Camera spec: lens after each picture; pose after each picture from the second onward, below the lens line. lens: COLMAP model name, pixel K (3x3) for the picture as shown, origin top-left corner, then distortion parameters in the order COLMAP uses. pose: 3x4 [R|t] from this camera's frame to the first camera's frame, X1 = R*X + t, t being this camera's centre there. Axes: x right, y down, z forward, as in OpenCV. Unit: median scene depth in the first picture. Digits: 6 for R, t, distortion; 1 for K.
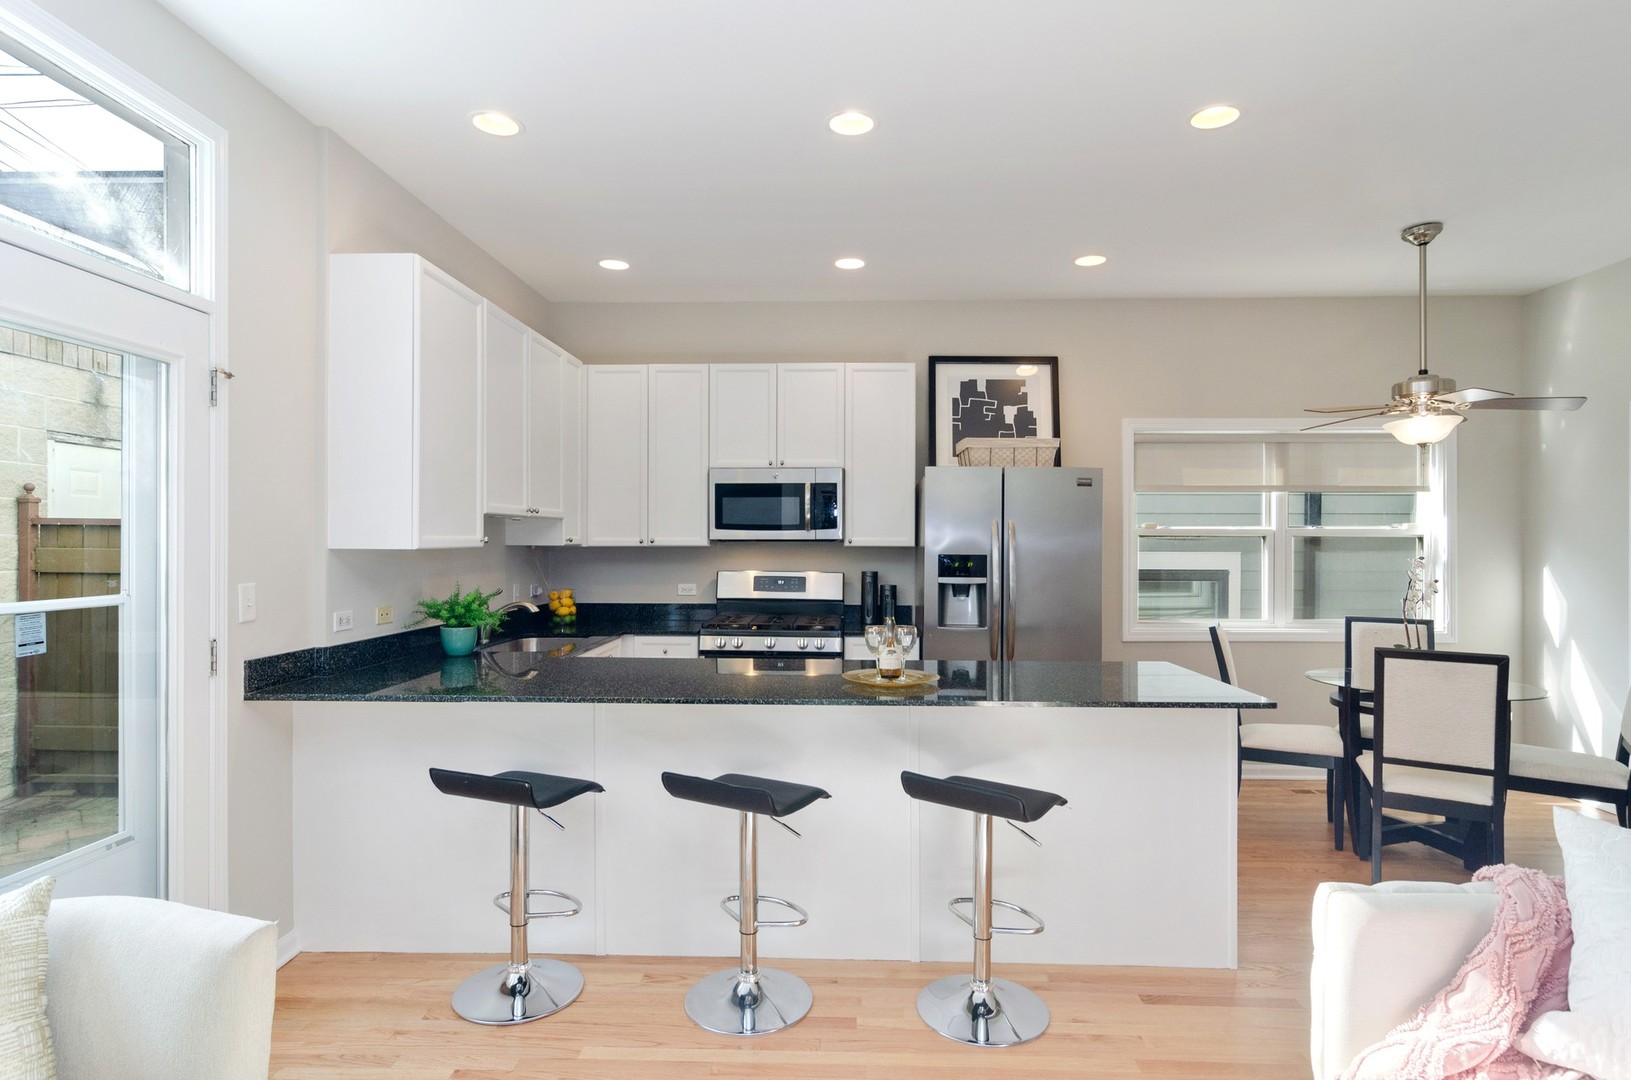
lens RADIAL K [[860.4, 0, 815.5], [0, 860.4, 540.0], [0, 0, 1]] dist [-0.001032, -0.000208]
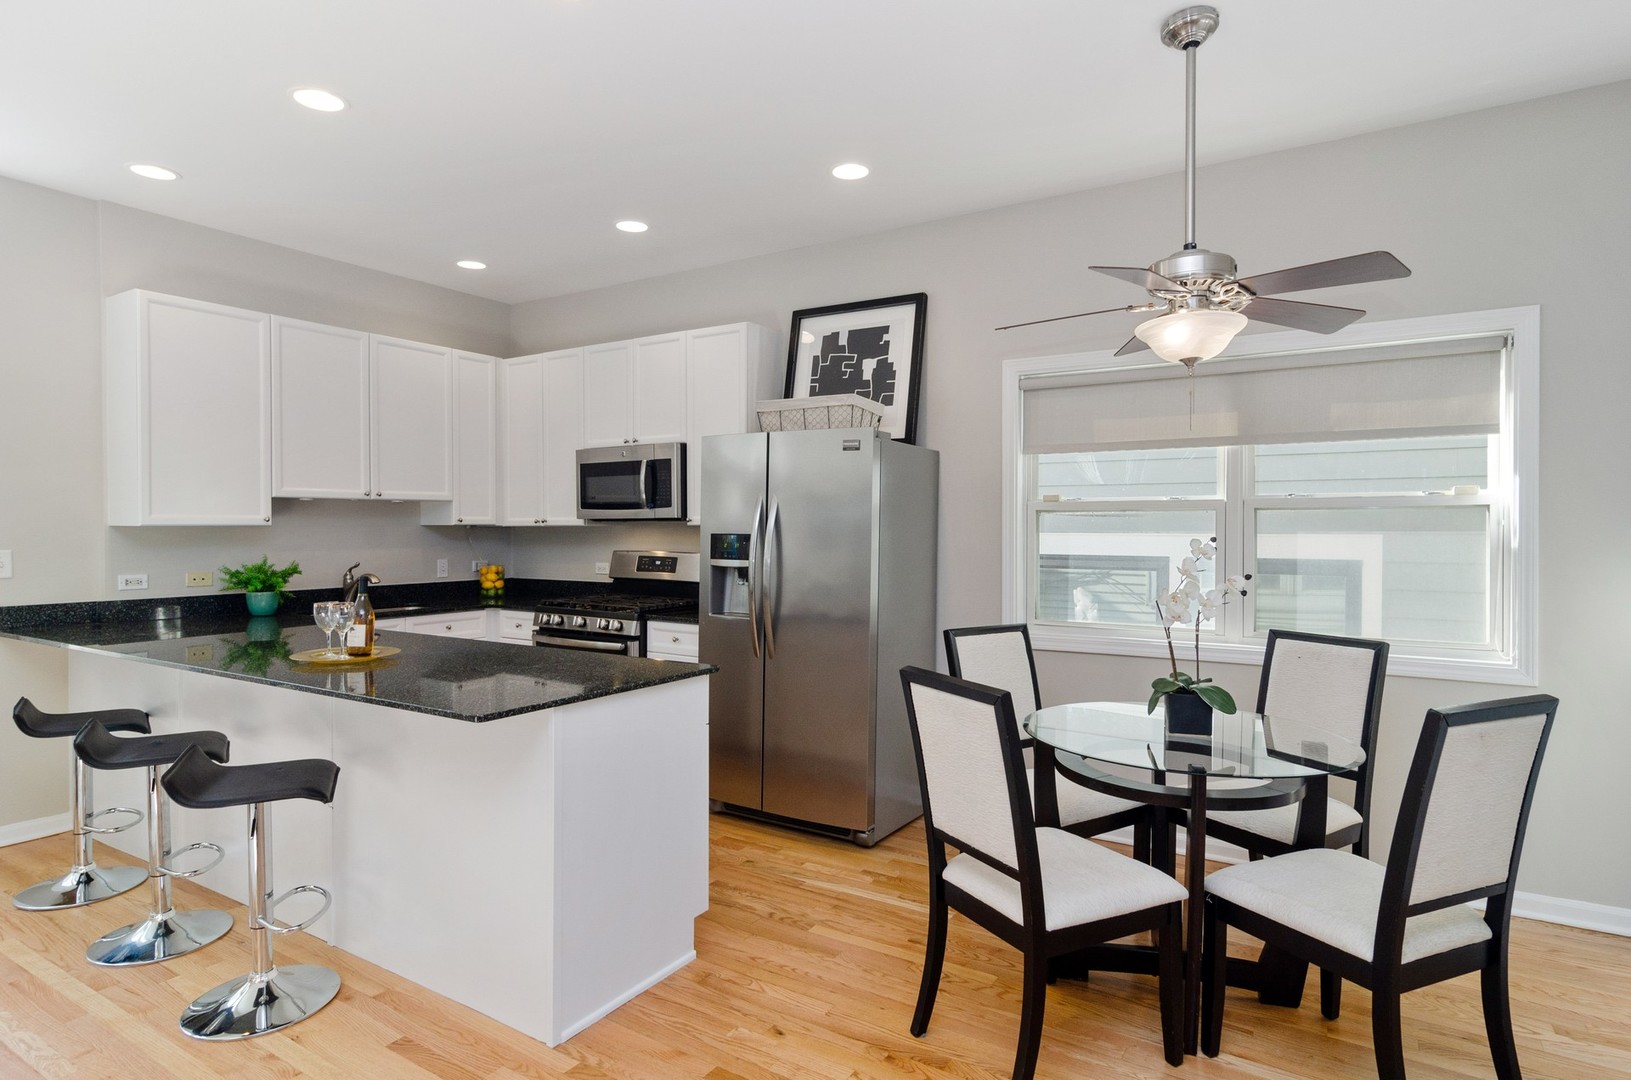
lens RADIAL K [[874.6, 0, 822.9], [0, 874.6, 532.3], [0, 0, 1]] dist [0.002465, 0.001360]
pose [[0.868122, 0.001082, -0.496349, 0.639170], [0.002751, 0.999972, 0.006991, 0.008523], [0.496343, -0.007434, 0.868095, 0.241908]]
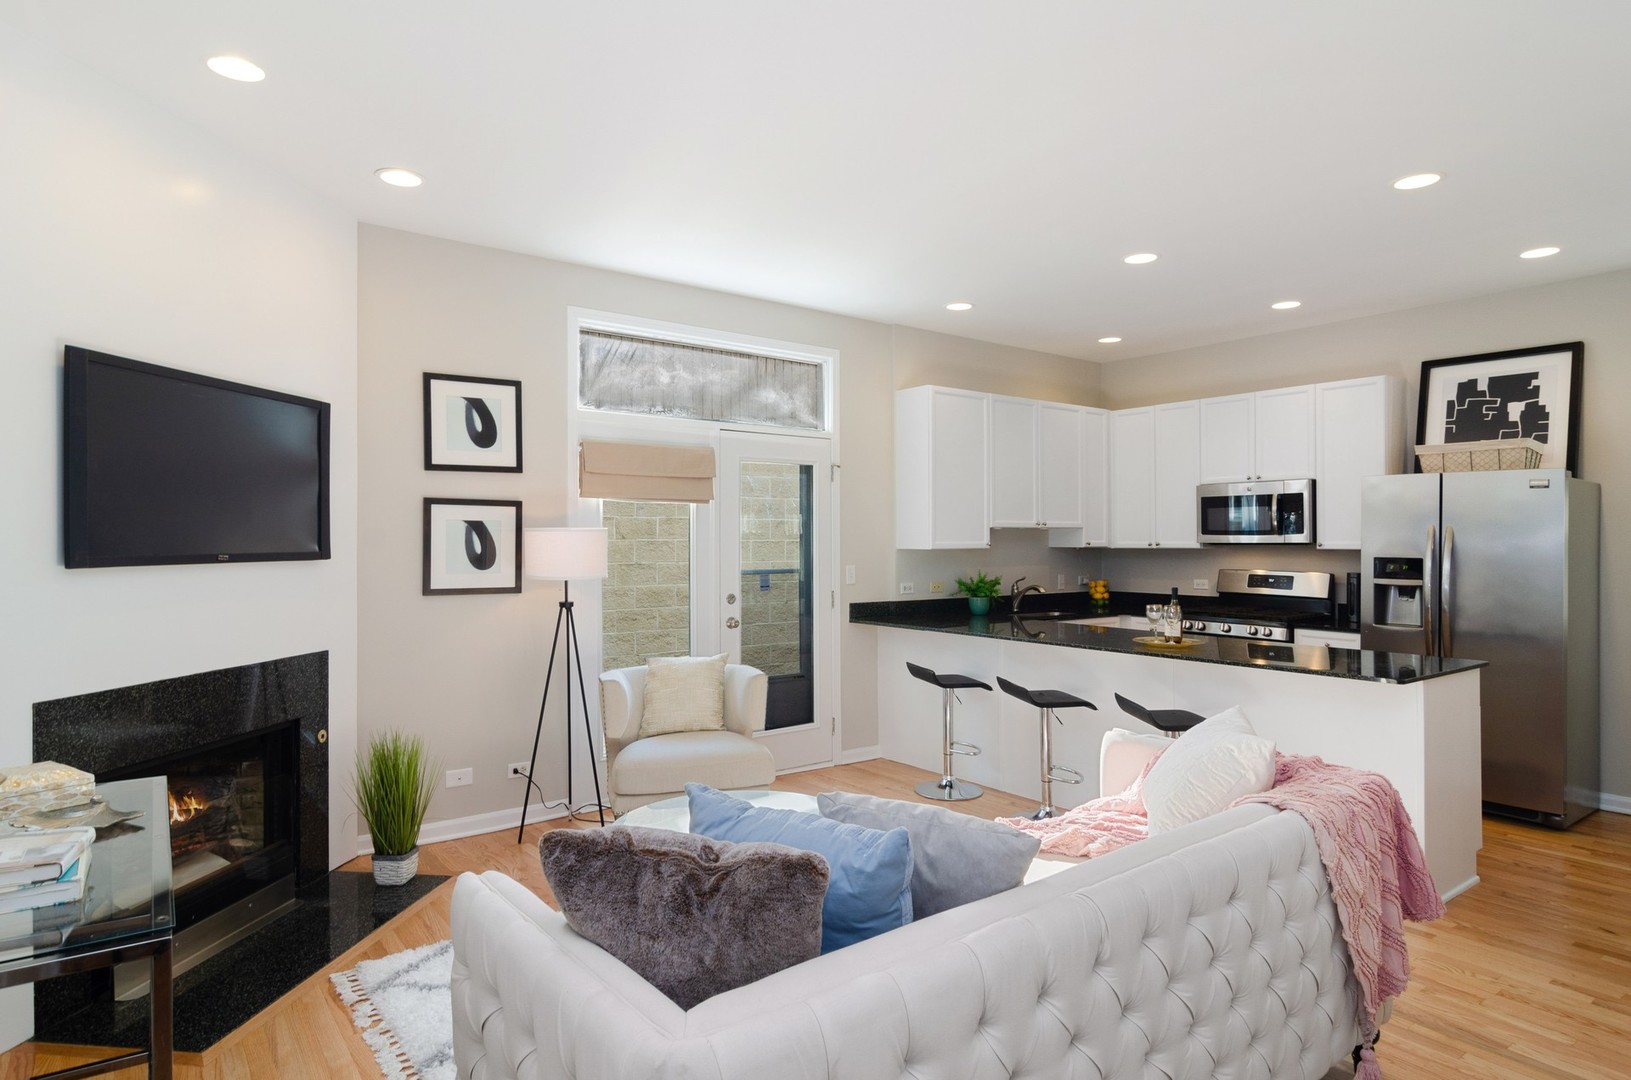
lens RADIAL K [[909.8, 0, 823.5], [0, 909.8, 527.7], [0, 0, 1]] dist [-0.002716, 0.000152]
pose [[0.638031, -0.012499, -0.769909, 0.530698], [0.001562, 0.999887, -0.014938, -0.003822], [0.770009, 0.008328, 0.637978, -0.236710]]
